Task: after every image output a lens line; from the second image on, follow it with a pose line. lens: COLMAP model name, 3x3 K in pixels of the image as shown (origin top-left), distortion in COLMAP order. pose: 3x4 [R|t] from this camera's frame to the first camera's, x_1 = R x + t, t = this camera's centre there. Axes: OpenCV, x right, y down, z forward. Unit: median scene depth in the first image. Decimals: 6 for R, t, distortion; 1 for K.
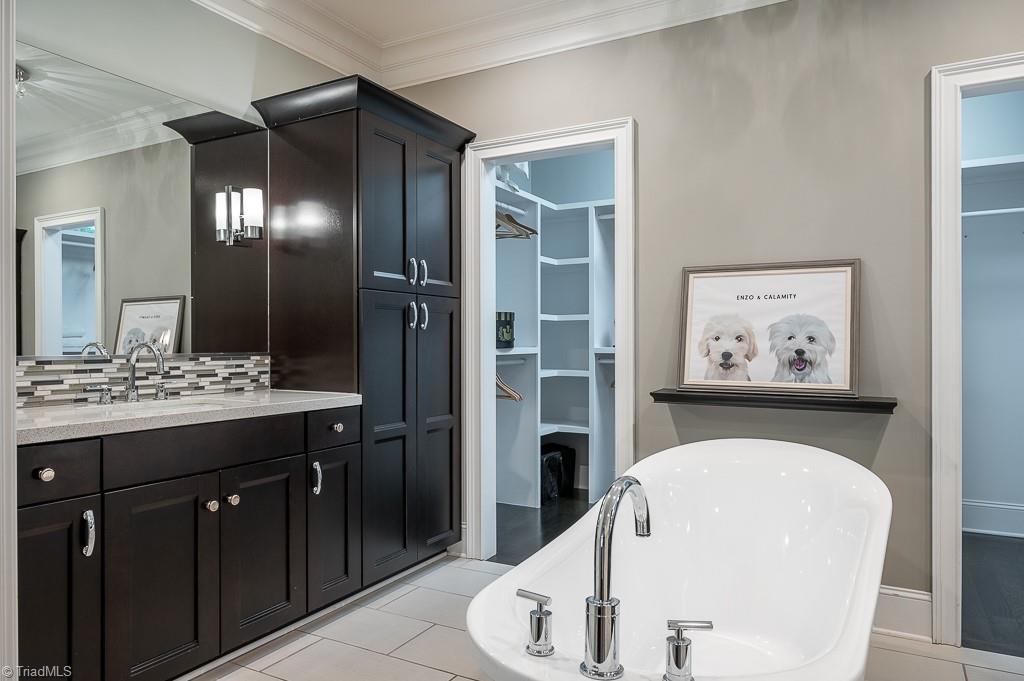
lens RADIAL K [[687.4, 0, 512.4], [0, 687.4, 342.3], [0, 0, 1]] dist [0.004694, 0.000493]
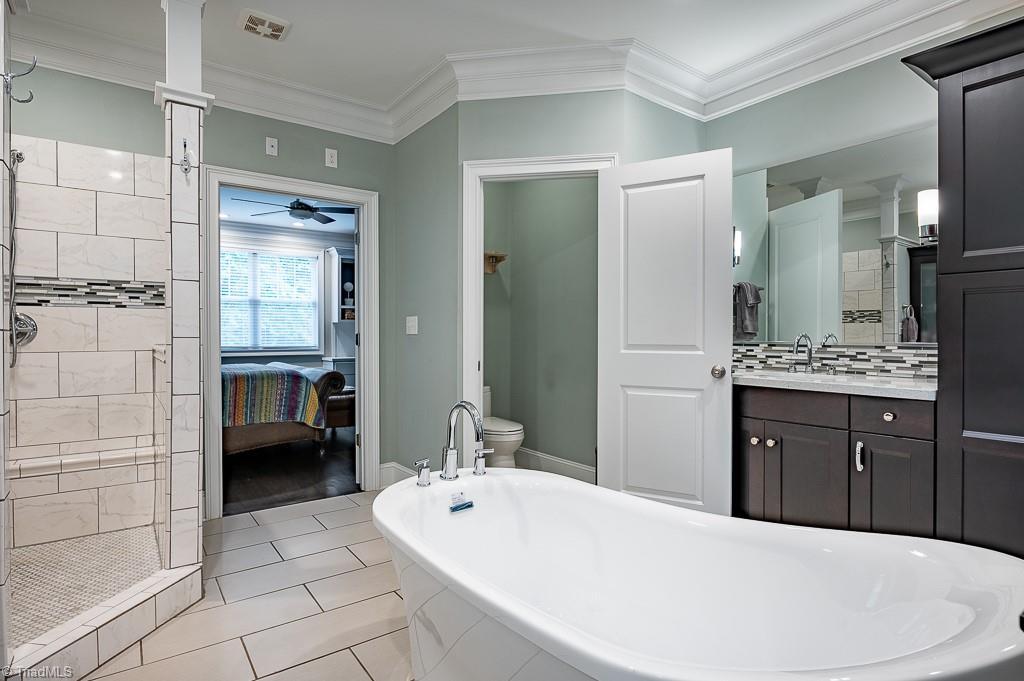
lens RADIAL K [[549.5, 0, 514.1], [0, 549.5, 336.5], [0, 0, 1]] dist [-0.001022, 0.000011]
pose [[-0.437952, 0.013425, -0.898898, 0.744148], [0.009256, 0.999903, 0.010424, -0.011745], [0.898951, -0.003755, -0.438034, 0.867697]]
